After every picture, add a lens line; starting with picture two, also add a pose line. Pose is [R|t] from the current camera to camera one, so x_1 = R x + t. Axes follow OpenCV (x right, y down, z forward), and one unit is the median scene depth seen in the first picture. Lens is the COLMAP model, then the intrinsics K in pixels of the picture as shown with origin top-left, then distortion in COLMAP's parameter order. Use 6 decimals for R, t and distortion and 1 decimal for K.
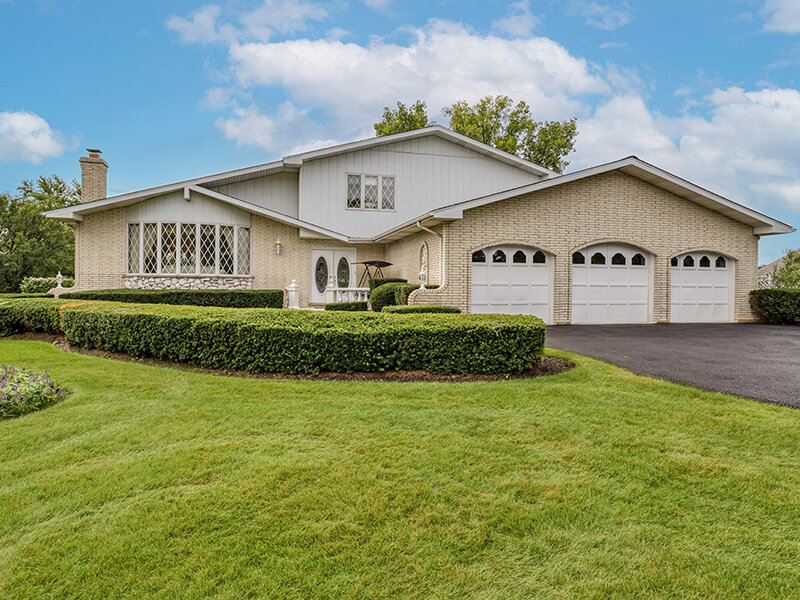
lens RADIAL K [[496.2, 0, 402.0], [0, 496.2, 296.3], [0, 0, 1]] dist [-0.007669, -0.001705]
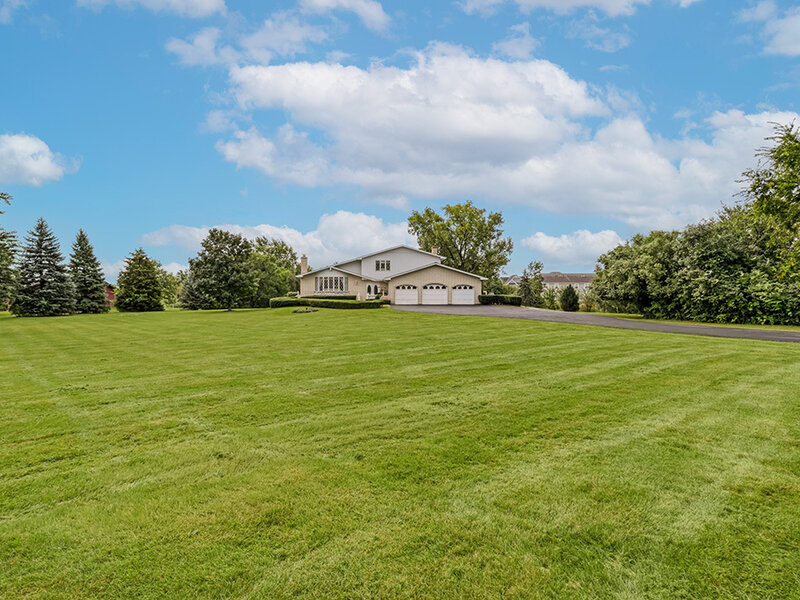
lens RADIAL K [[419.4, 0, 397.6], [0, 419.4, 302.5], [0, 0, 1]] dist [0.000591, 0.000698]
pose [[0.976925, -0.000418, -0.213581, 0.685023], [0.002822, 0.999936, 0.010949, 0.004987], [0.213563, -0.011299, 0.976864, -1.858908]]
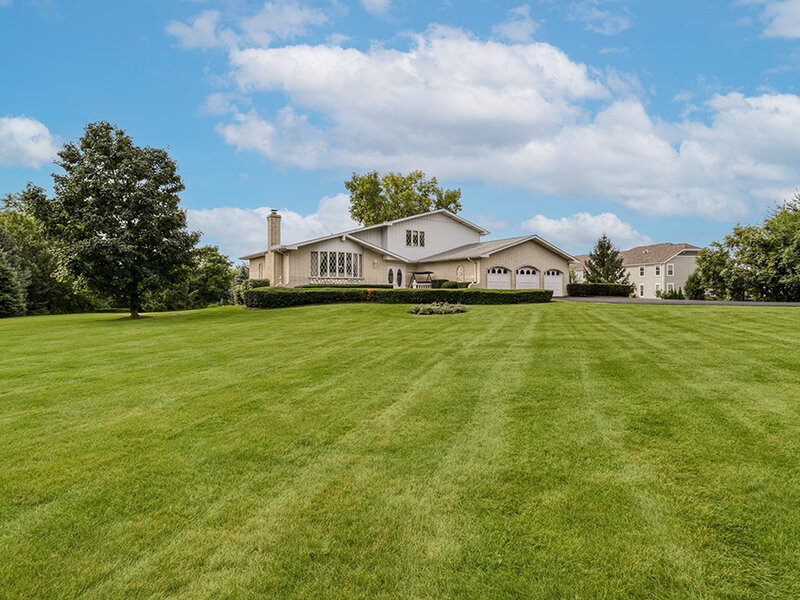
lens RADIAL K [[419.4, 0, 401.0], [0, 419.4, 298.1], [0, 0, 1]] dist [0.000591, 0.000698]
pose [[0.940411, -0.012739, 0.339801, -0.796119], [0.011306, 0.999917, 0.006196, 0.034599], [-0.339852, -0.001985, 0.940477, -0.722971]]
